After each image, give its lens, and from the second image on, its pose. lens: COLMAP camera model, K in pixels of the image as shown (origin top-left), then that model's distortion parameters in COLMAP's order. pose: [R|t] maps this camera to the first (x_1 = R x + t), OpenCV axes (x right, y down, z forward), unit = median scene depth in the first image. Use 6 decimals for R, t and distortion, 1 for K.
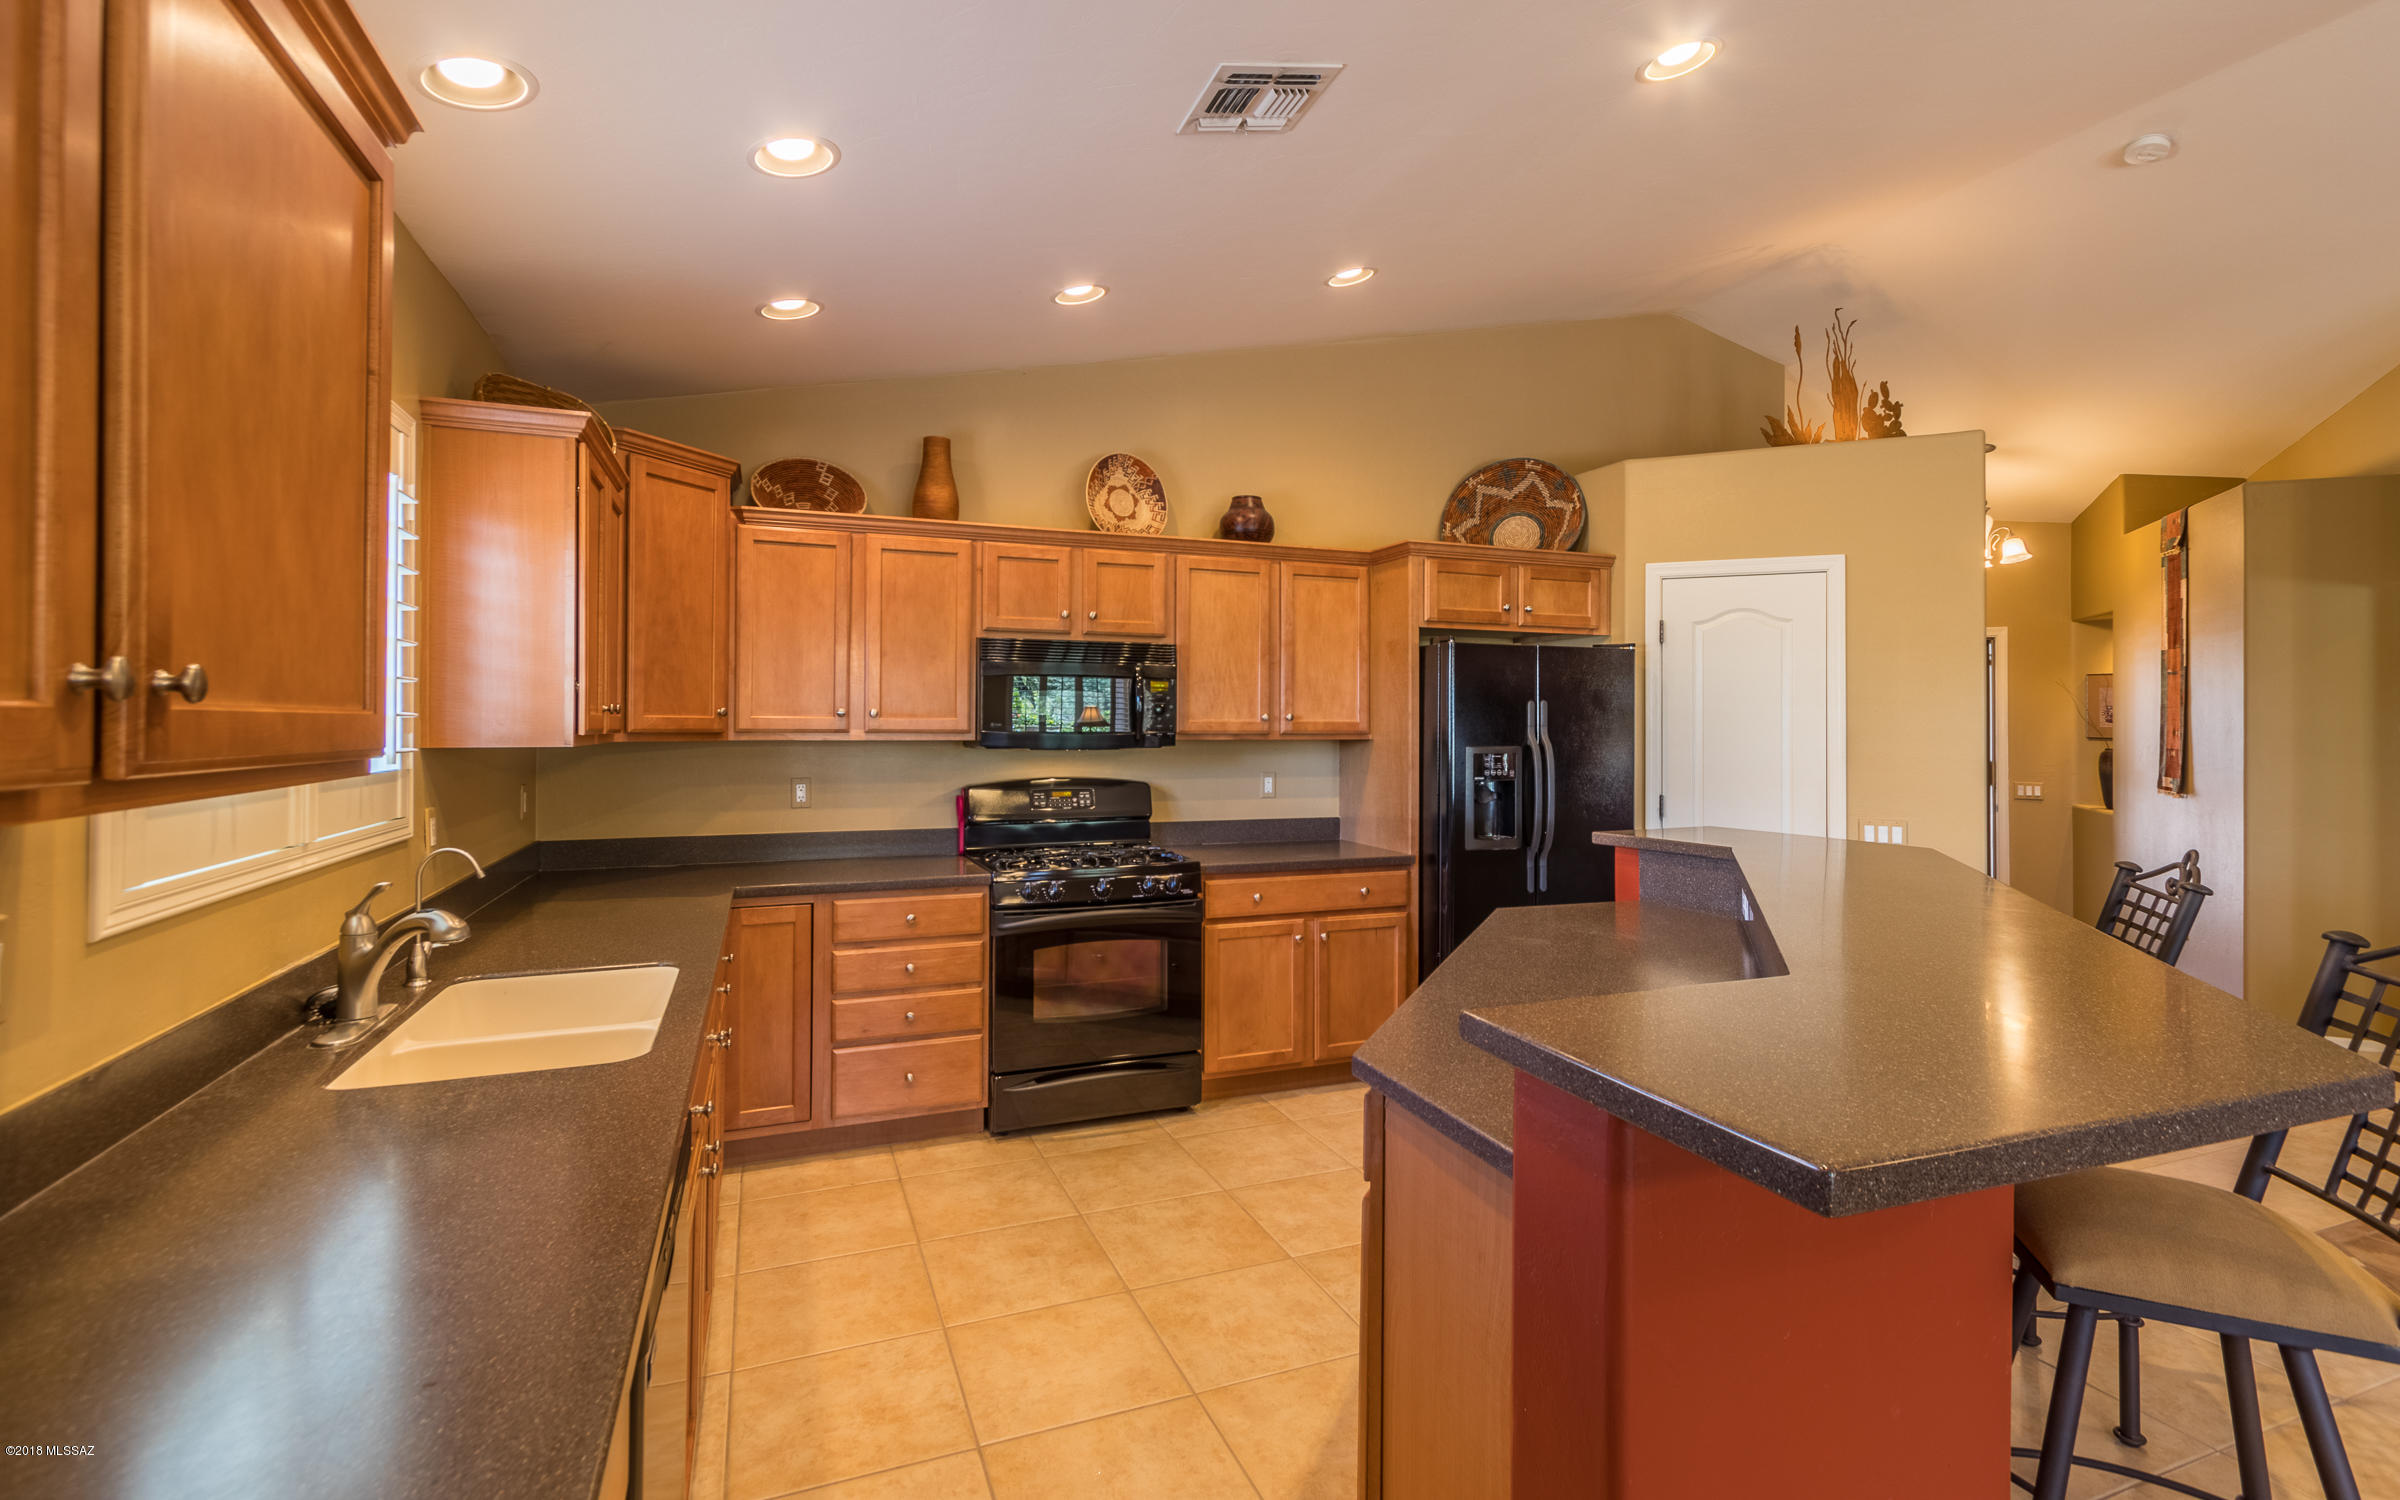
lens RADIAL K [[1093.5, 0, 1208.6], [0, 1093.5, 717.0], [0, 0, 1]] dist [-0.001195, -0.000066]
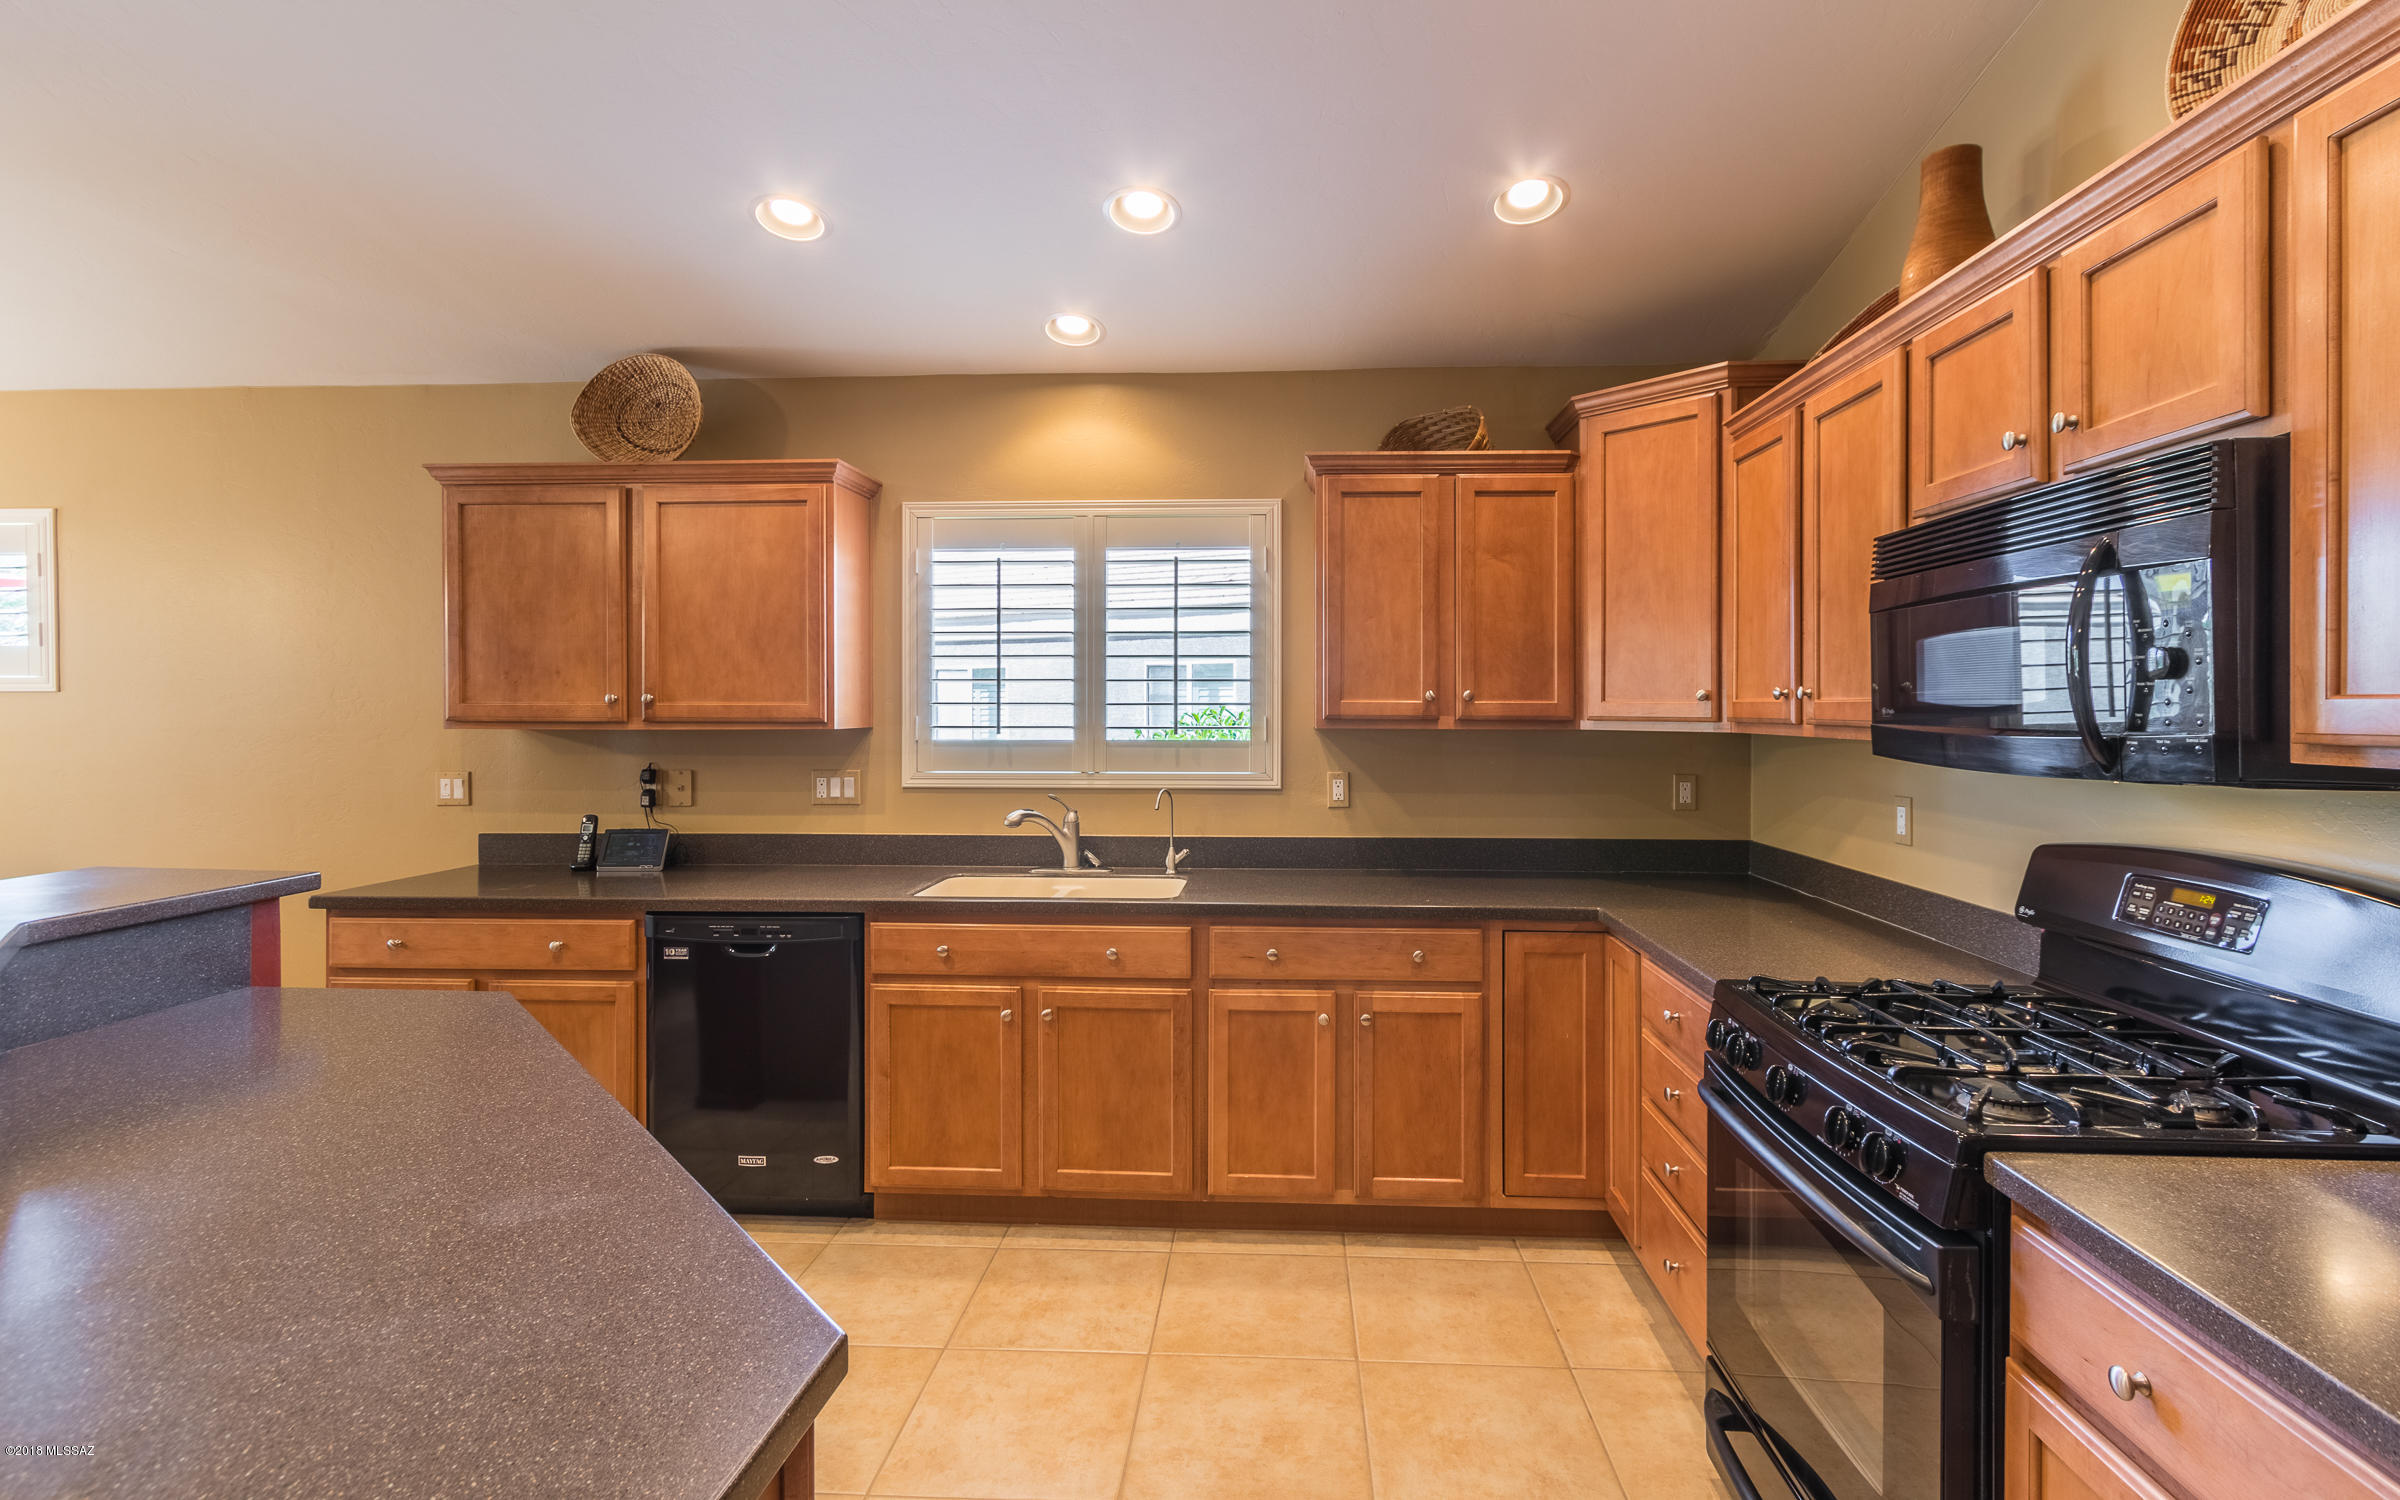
lens RADIAL K [[1110.6, 0, 1238.4], [0, 1110.6, 707.7], [0, 0, 1]] dist [-0.001323, -0.000450]
pose [[-0.417882, -0.003557, -0.908494, 0.514239], [0.000723, 0.999991, -0.004248, 0.008780], [0.908501, -0.002432, -0.417876, 1.277795]]
